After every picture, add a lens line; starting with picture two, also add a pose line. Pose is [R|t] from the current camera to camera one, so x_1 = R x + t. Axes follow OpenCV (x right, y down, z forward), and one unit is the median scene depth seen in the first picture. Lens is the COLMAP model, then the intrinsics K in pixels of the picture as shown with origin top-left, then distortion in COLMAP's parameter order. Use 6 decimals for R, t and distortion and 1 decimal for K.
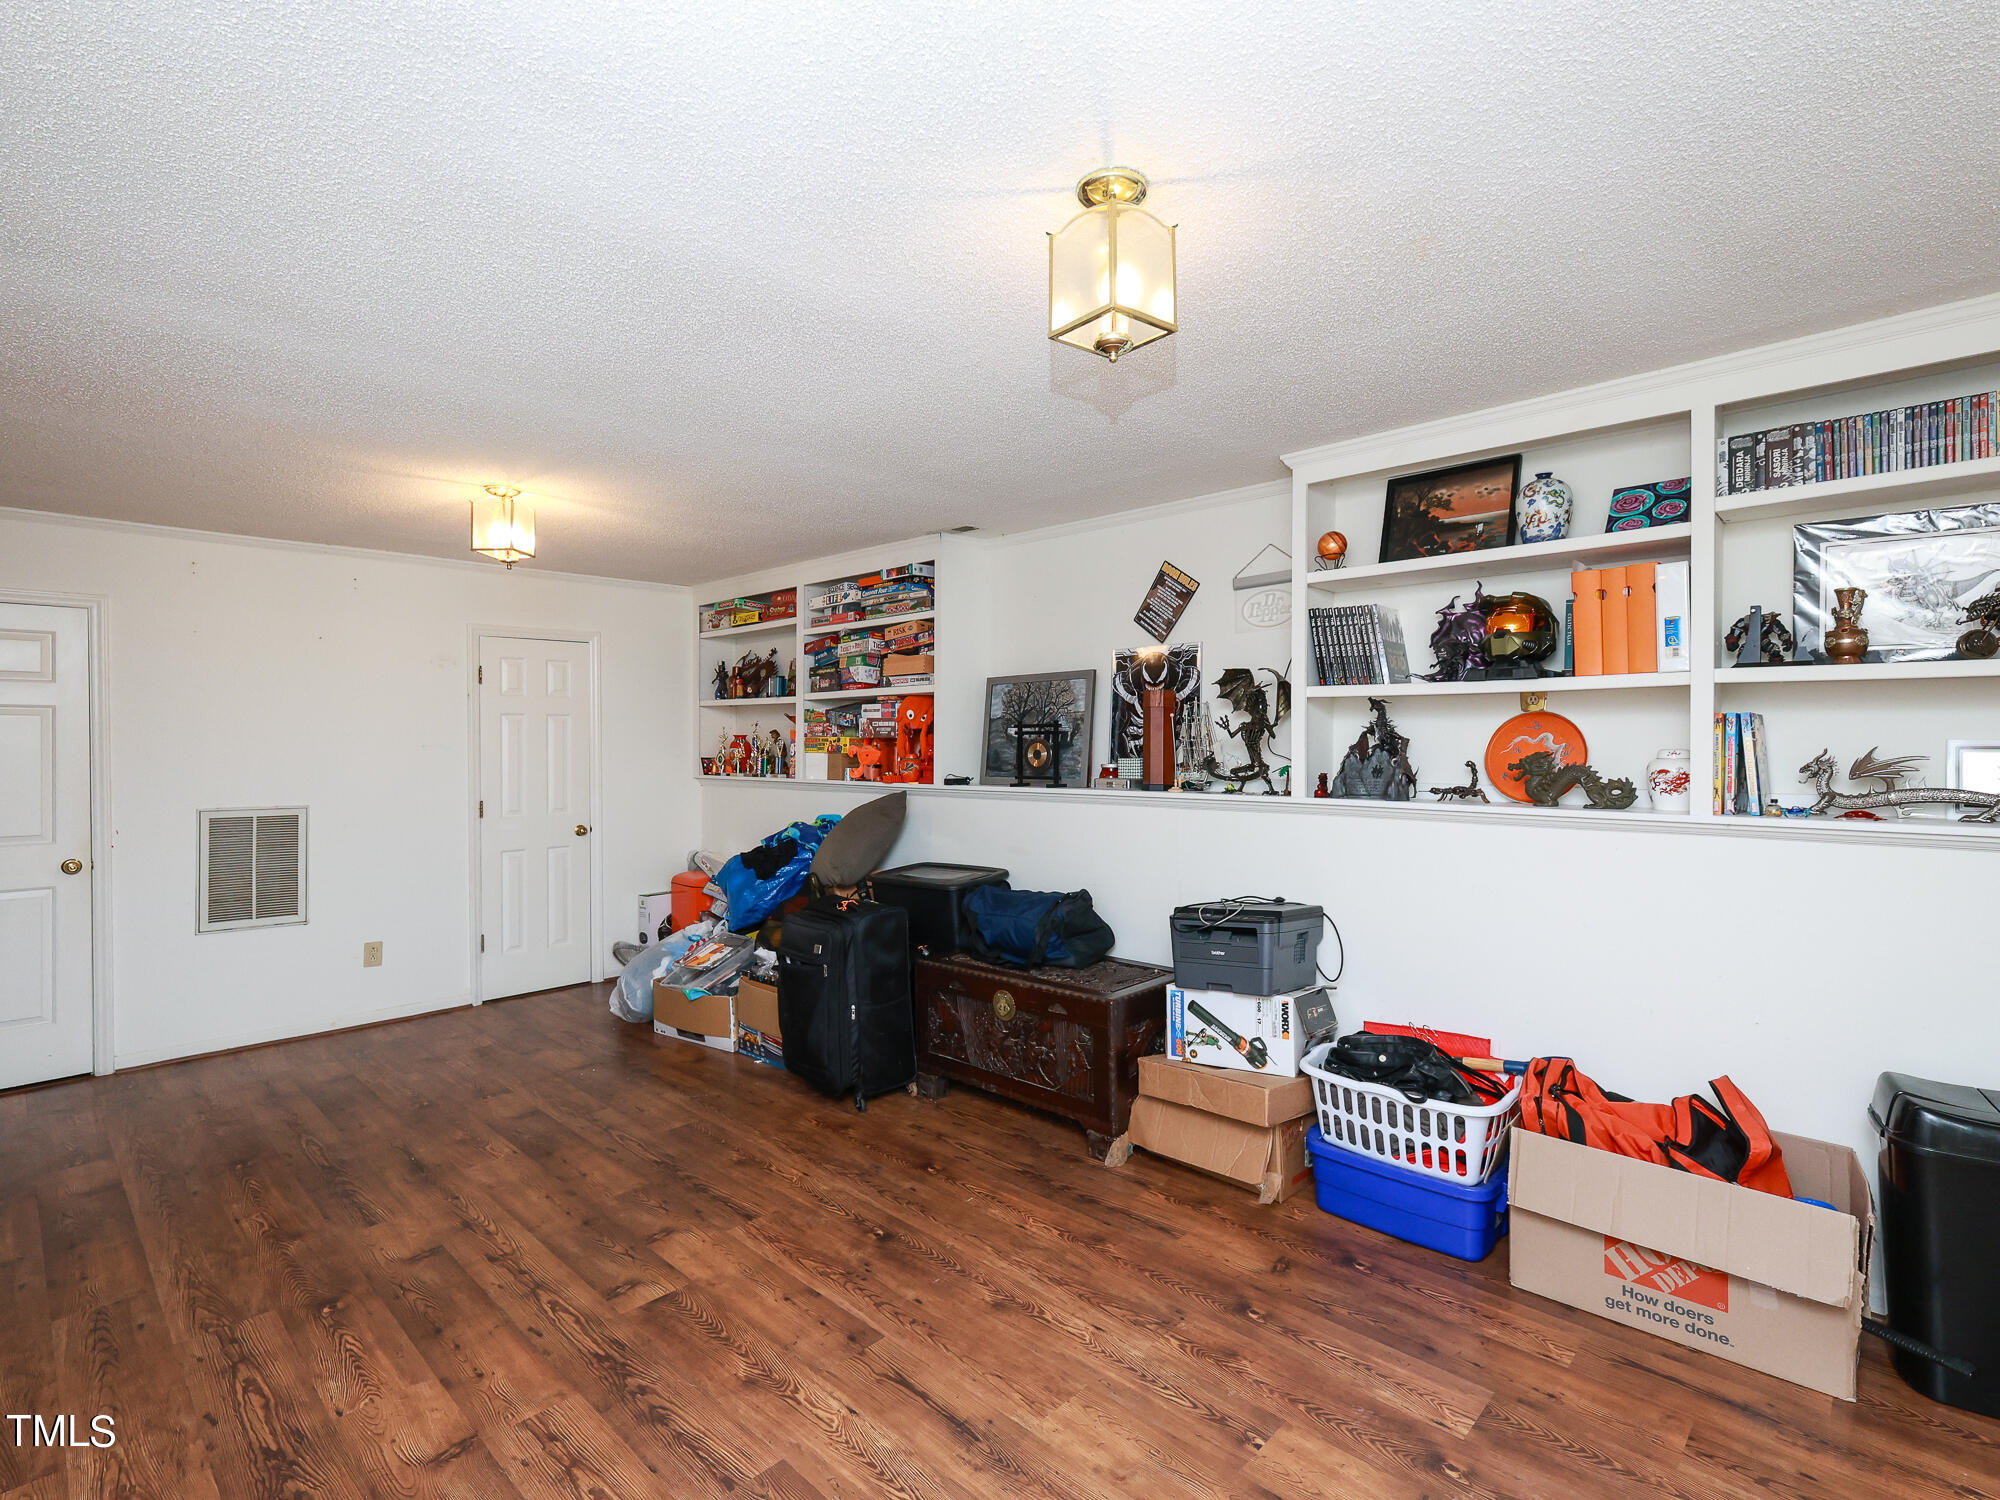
lens RADIAL K [[980.0, 0, 1013.6], [0, 980.0, 752.0], [0, 0, 1]] dist [0.000239, -0.000079]
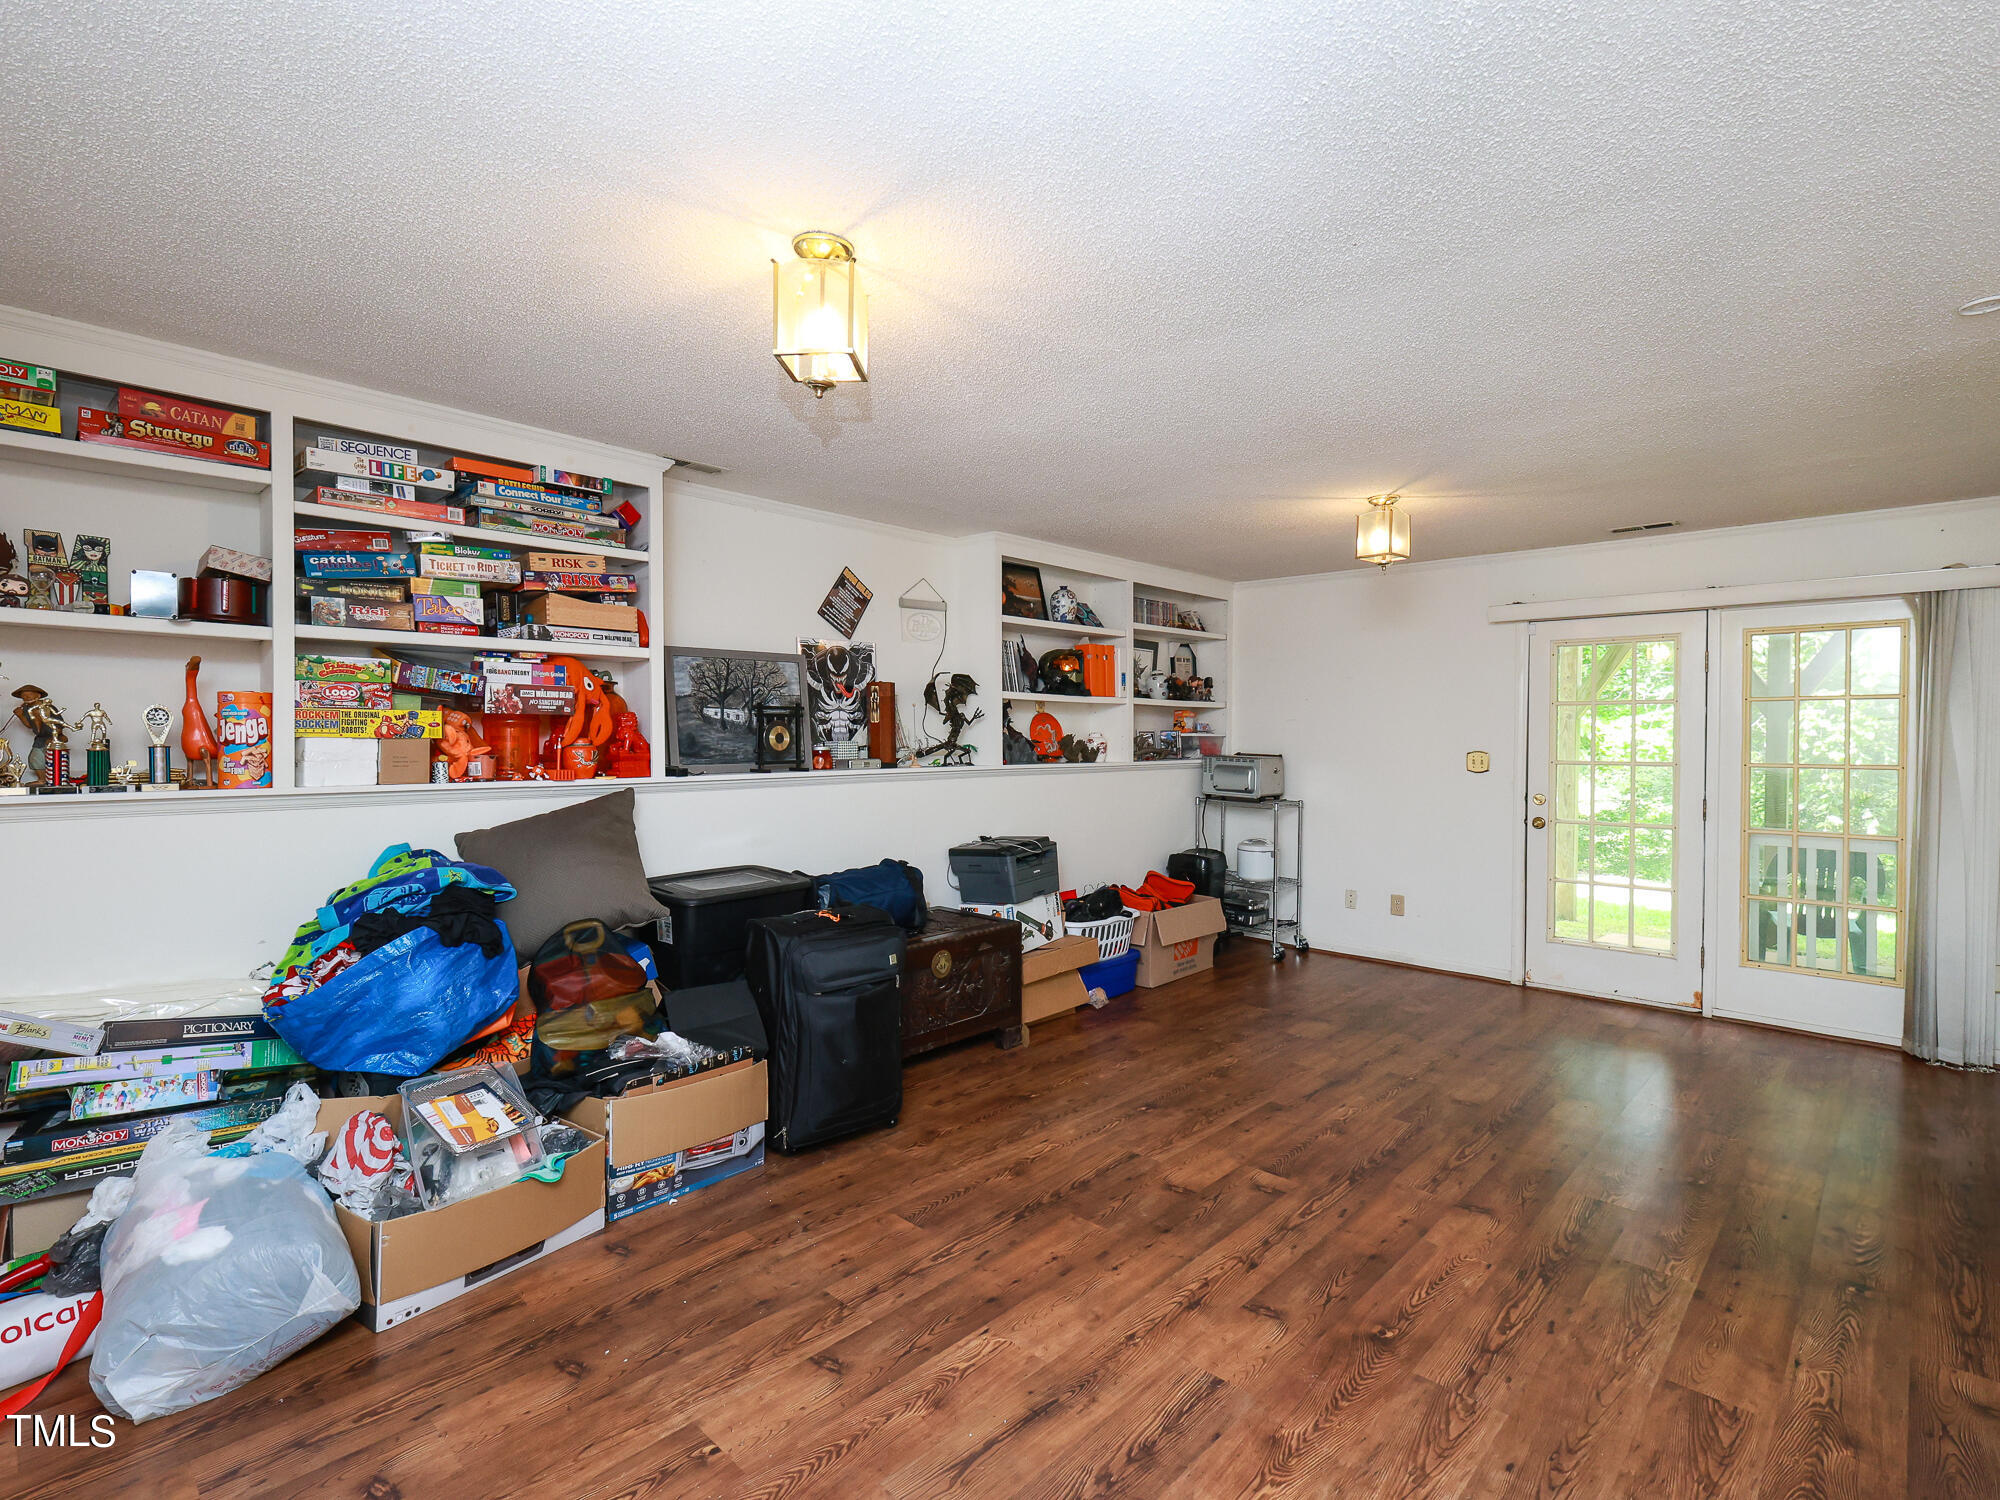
lens RADIAL K [[975.4, 0, 1000.0], [0, 975.4, 750.0], [0, 0, 1]] dist [0.001820, -0.000635]
pose [[-0.003772, -0.012968, 0.999909, -1.111005], [0.005201, 0.999902, 0.012988, 0.003661], [-0.999979, 0.005250, -0.003705, 0.942357]]
